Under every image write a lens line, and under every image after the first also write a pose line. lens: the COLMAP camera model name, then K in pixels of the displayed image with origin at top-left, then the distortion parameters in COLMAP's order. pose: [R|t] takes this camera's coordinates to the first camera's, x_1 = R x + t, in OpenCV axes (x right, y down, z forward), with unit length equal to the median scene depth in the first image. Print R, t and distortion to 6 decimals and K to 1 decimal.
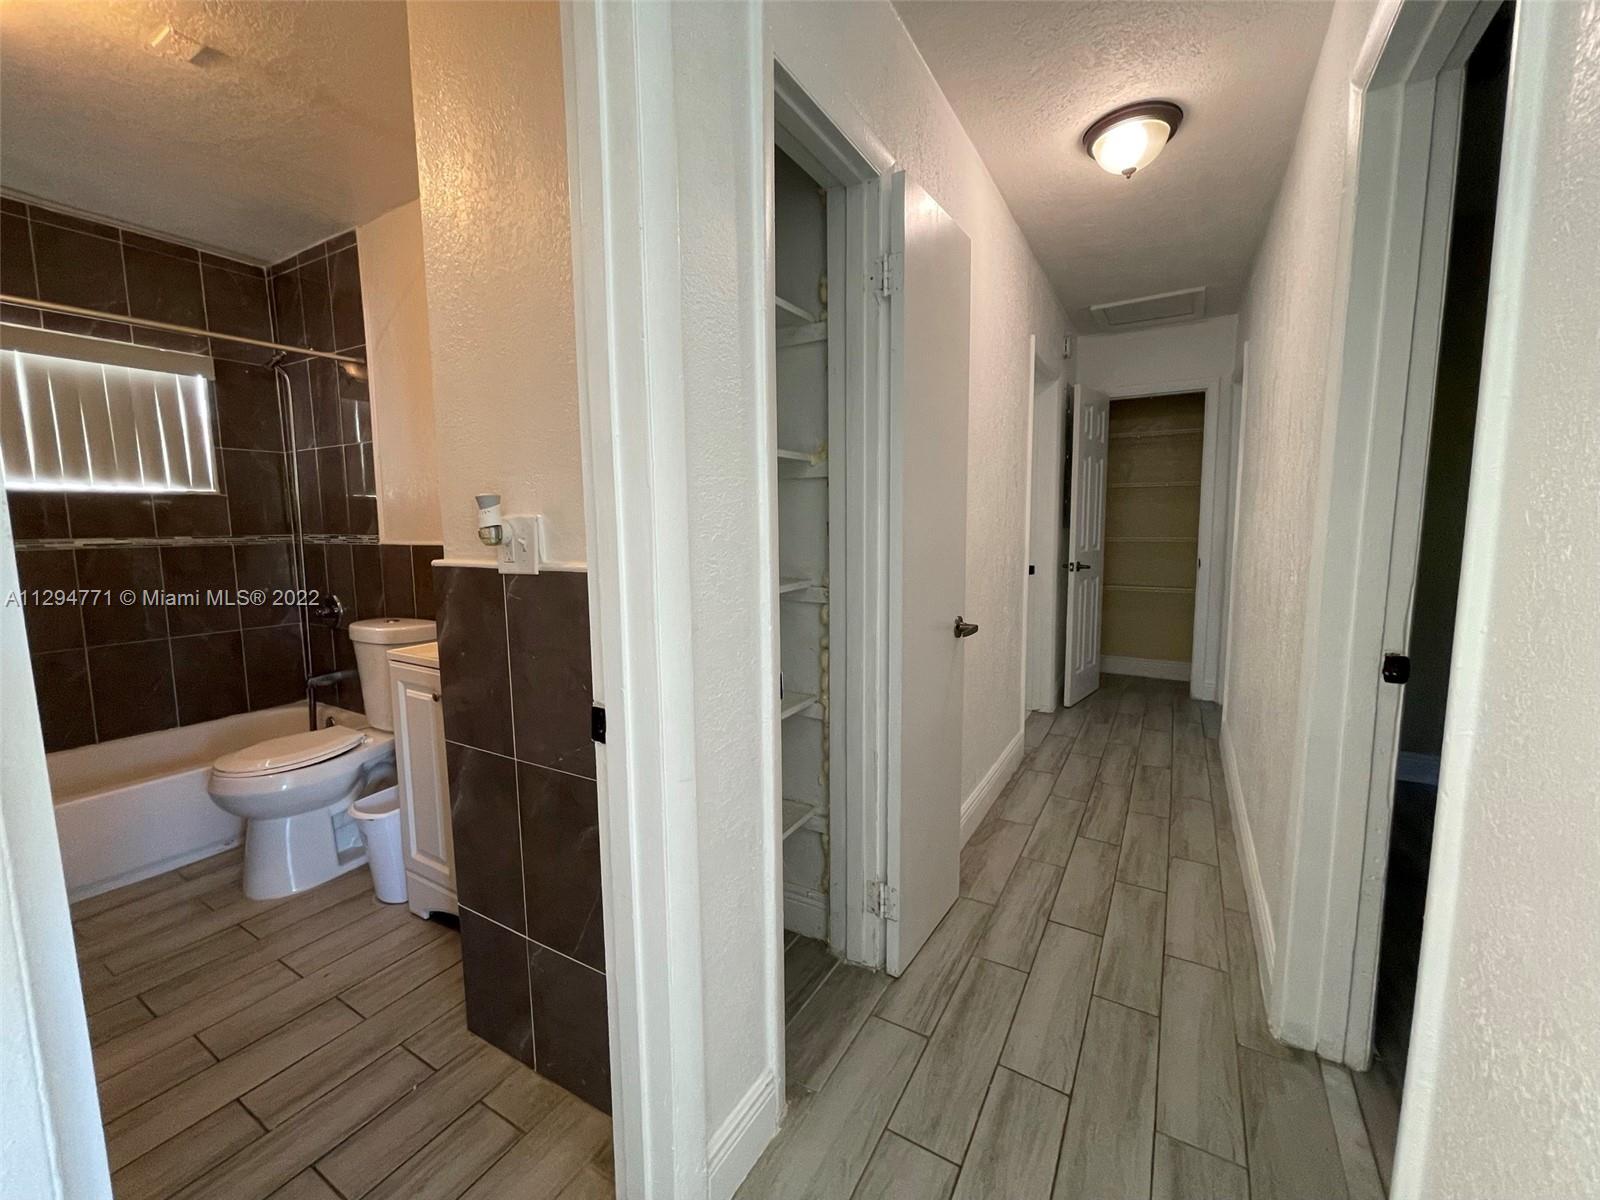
lens RADIAL K [[646.7, 0, 808.9], [0, 646.7, 592.8], [0, 0, 1]] dist [-0.004609, 0.001196]
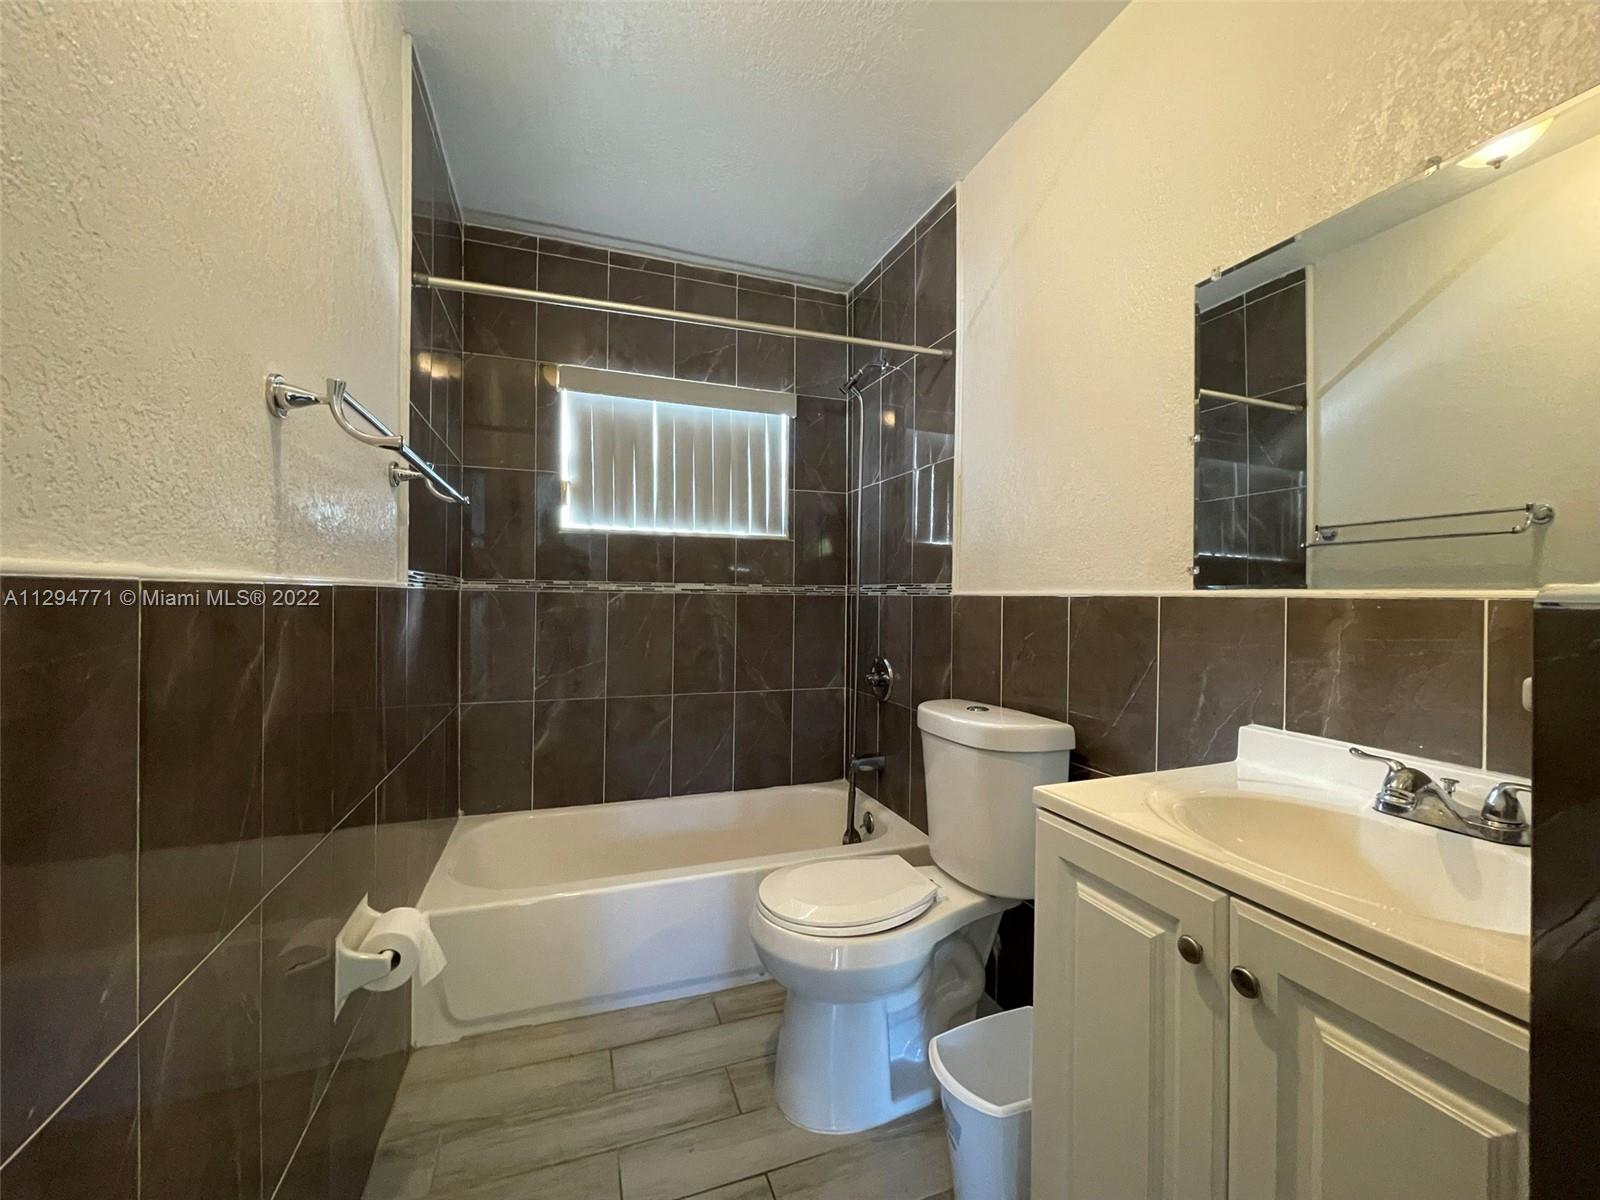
lens RADIAL K [[646.7, 0, 803.1], [0, 646.7, 597.8], [0, 0, 1]] dist [-0.004609, 0.001196]
pose [[0.772933, 0.019203, -0.634197, -0.329690], [-0.086160, 0.993460, -0.074926, -0.003578], [0.628611, 0.112555, 0.769532, 0.331040]]
